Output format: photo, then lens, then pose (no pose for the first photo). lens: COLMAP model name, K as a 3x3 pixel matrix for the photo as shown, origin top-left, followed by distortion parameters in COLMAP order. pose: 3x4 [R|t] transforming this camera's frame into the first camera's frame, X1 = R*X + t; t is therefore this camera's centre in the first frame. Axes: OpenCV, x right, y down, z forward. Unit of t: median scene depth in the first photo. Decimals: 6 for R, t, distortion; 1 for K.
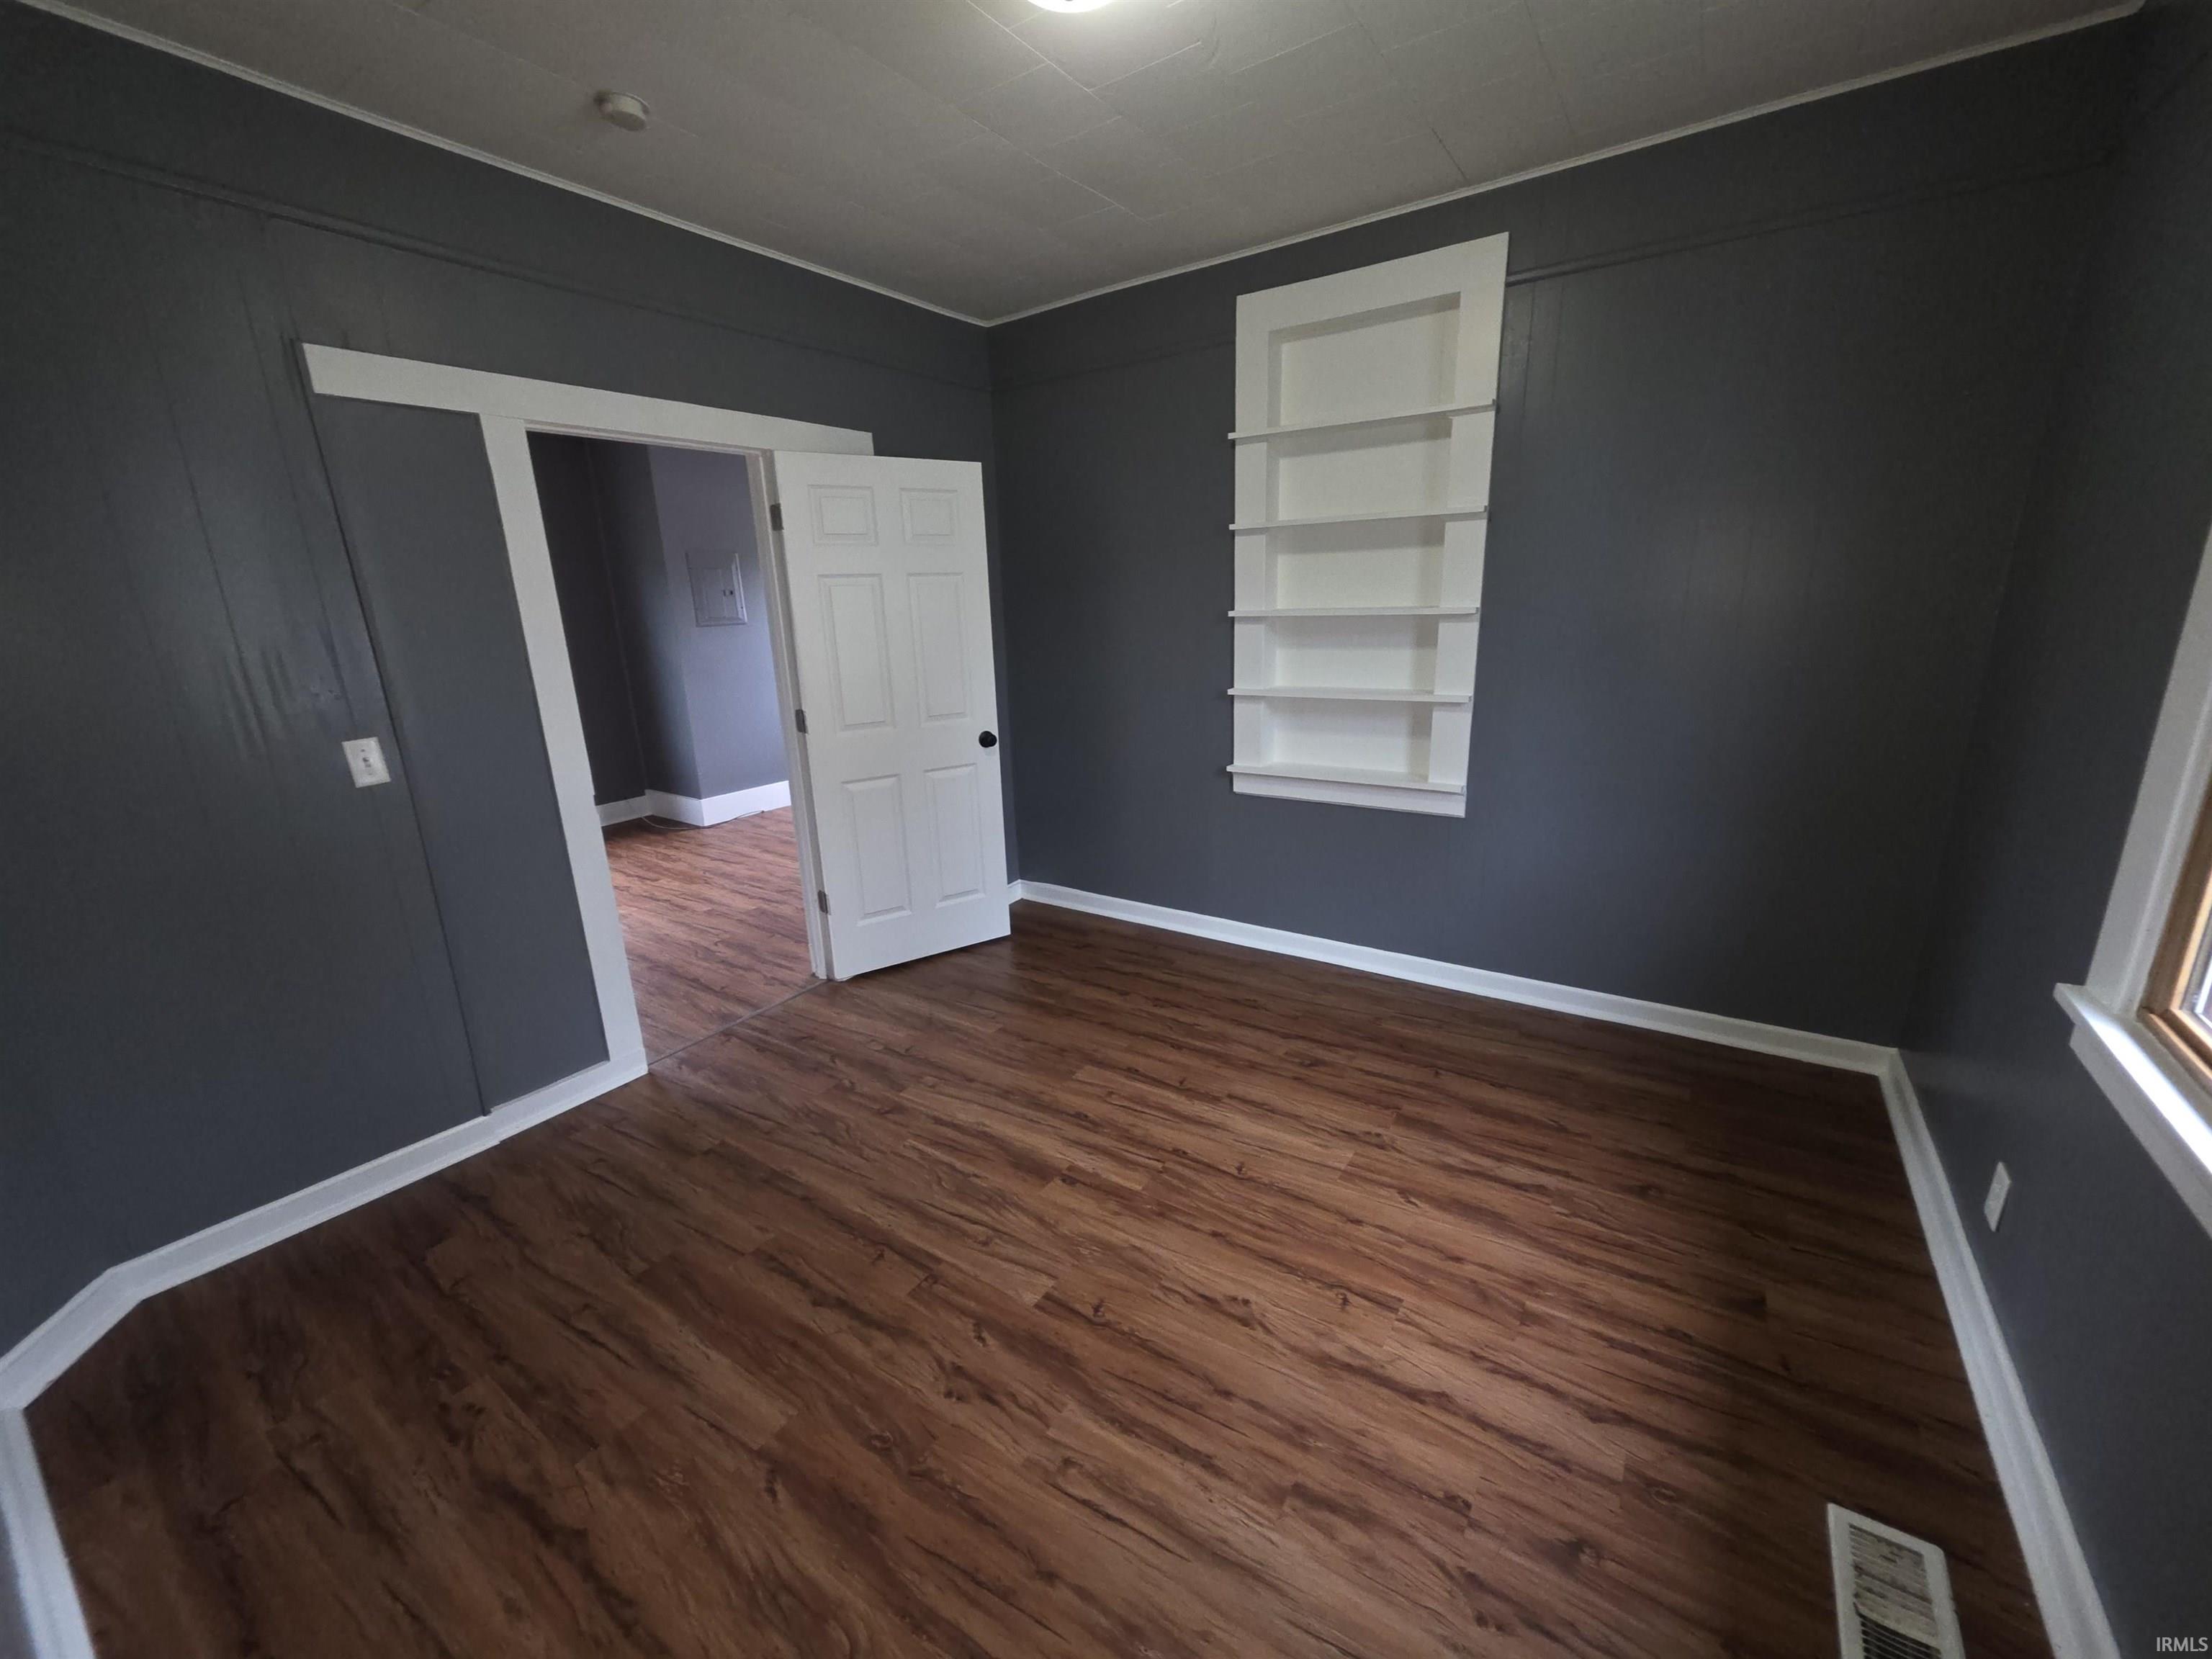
lens RADIAL K [[879.3, 0, 1098.7], [0, 879.3, 830.5], [0, 0, 1]] dist [0.003352, -0.000154]
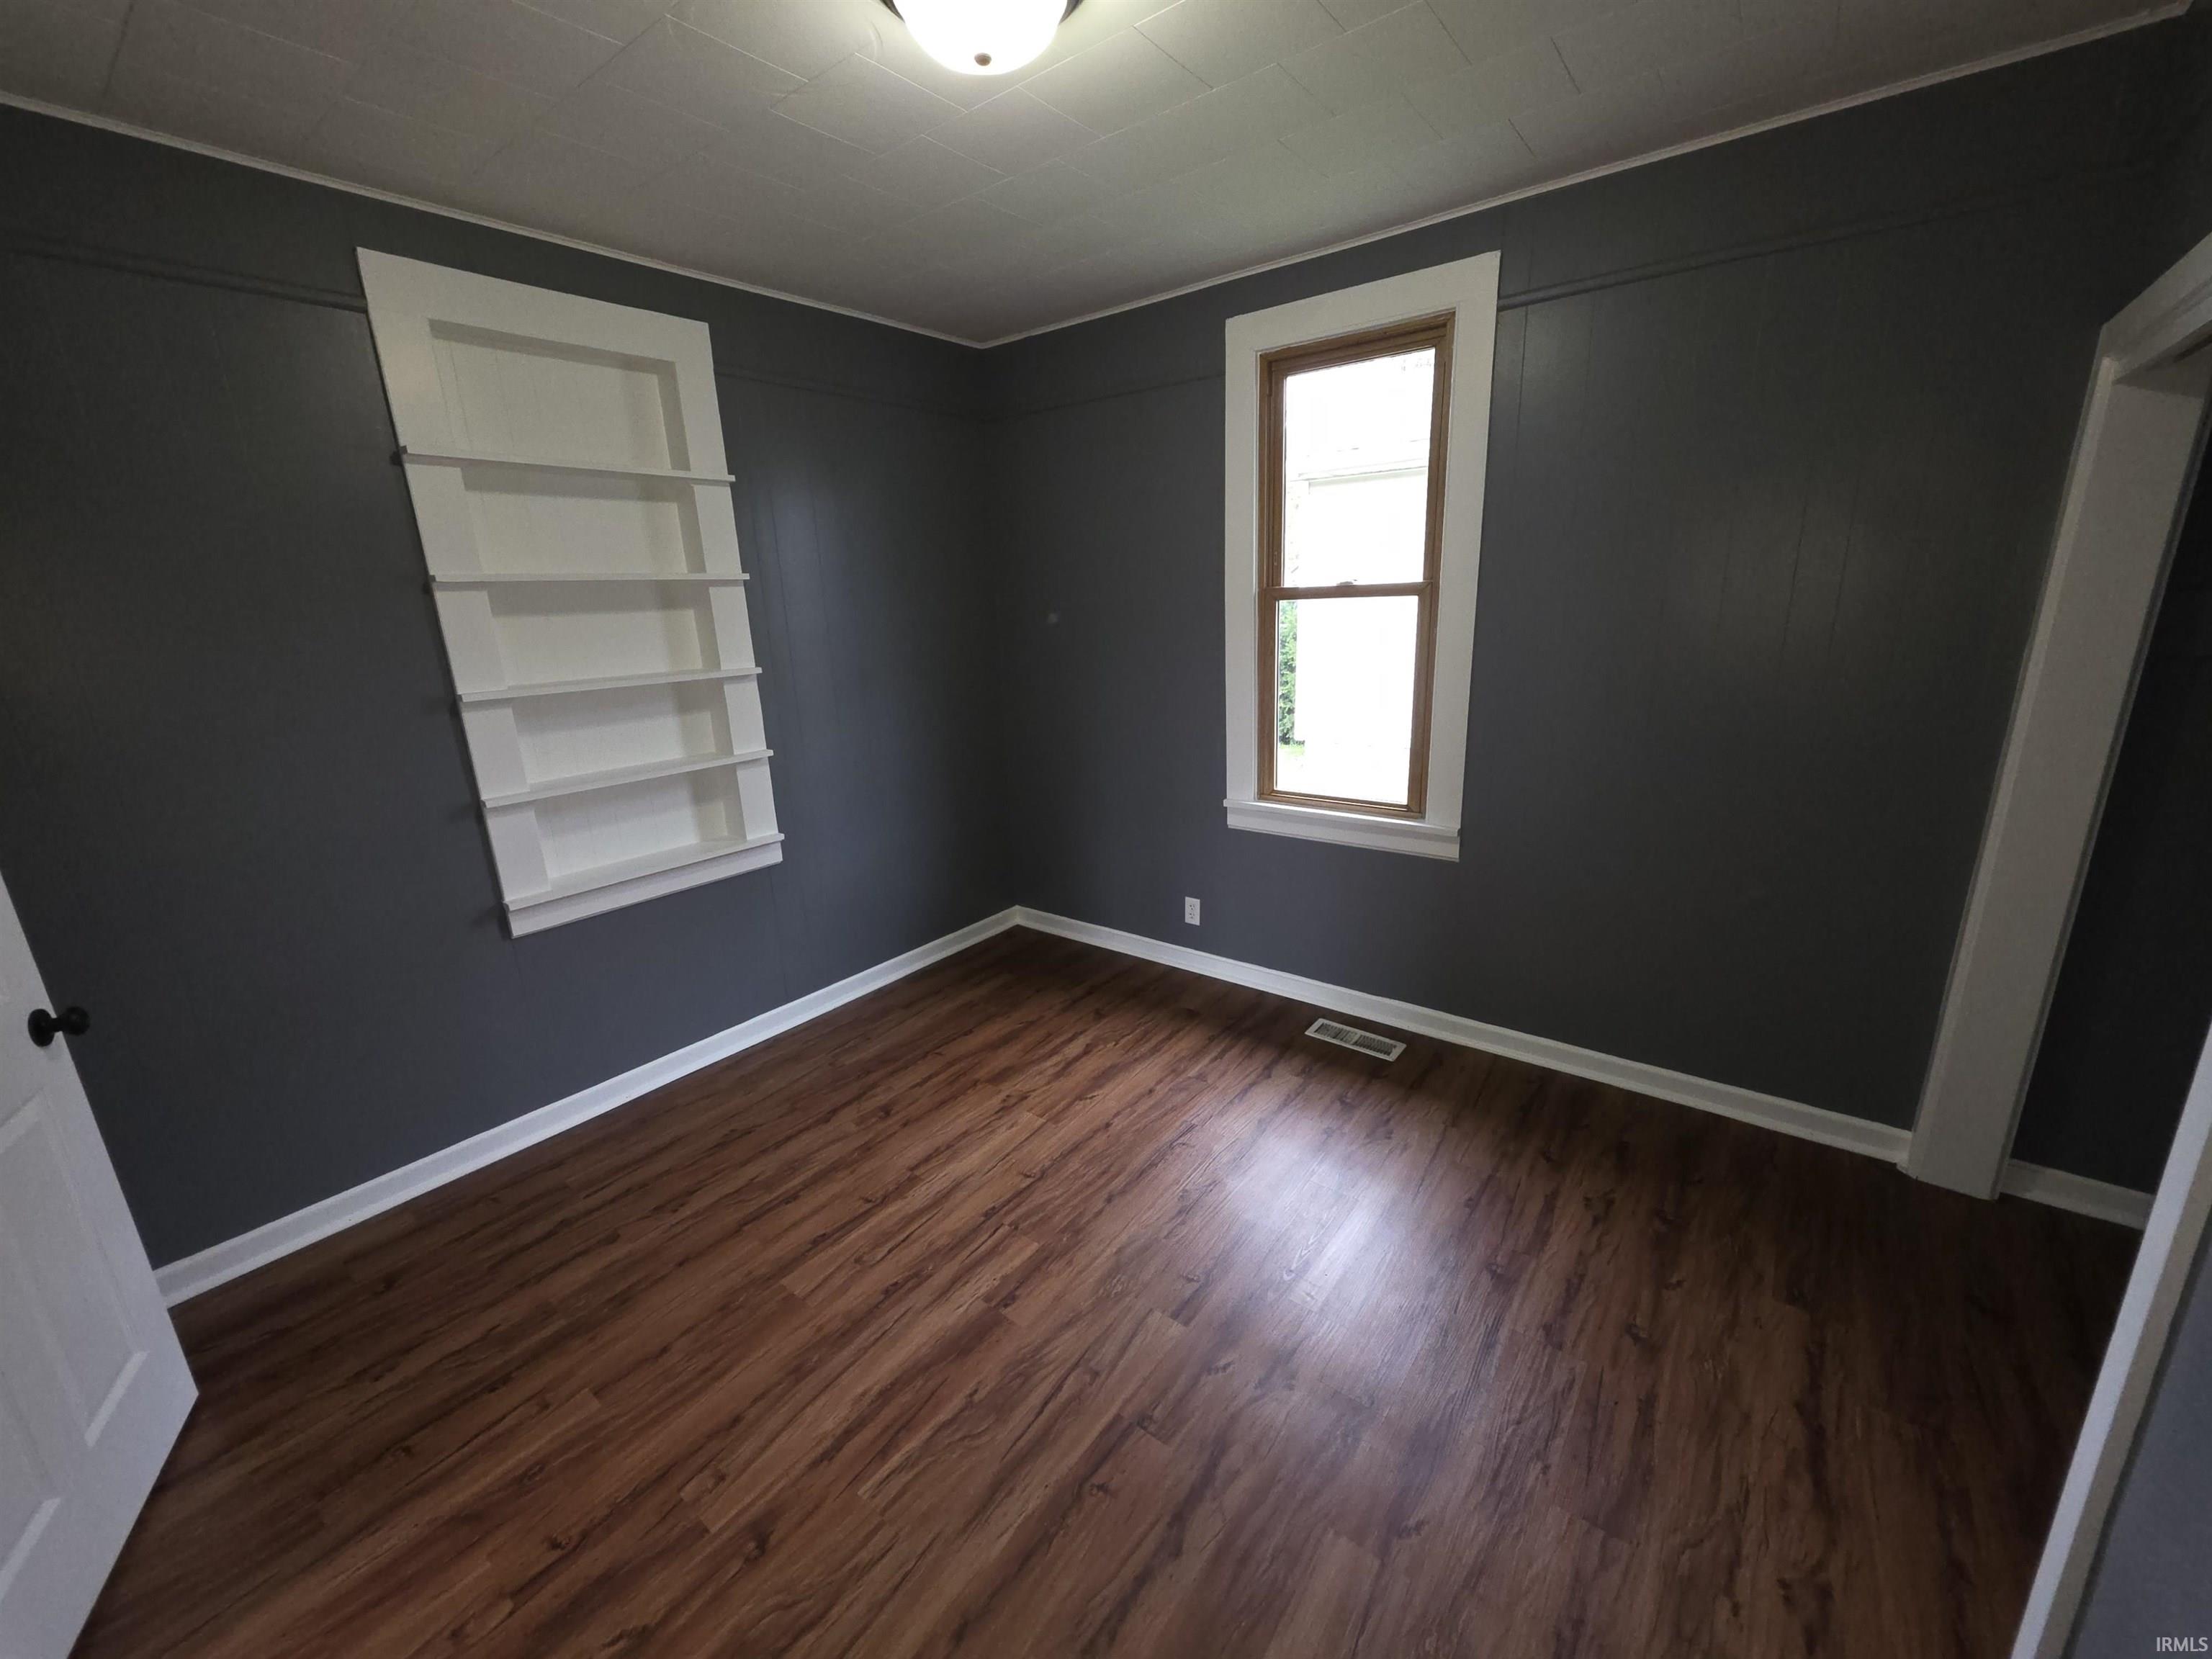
lens RADIAL K [[879.3, 0, 1098.7], [0, 879.3, 830.5], [0, 0, 1]] dist [0.003352, -0.000154]
pose [[0.065268, -0.230013, 0.970996, -0.688002], [0.292805, 0.934652, 0.201722, -0.180529], [-0.953942, 0.271146, 0.128352, 0.576105]]
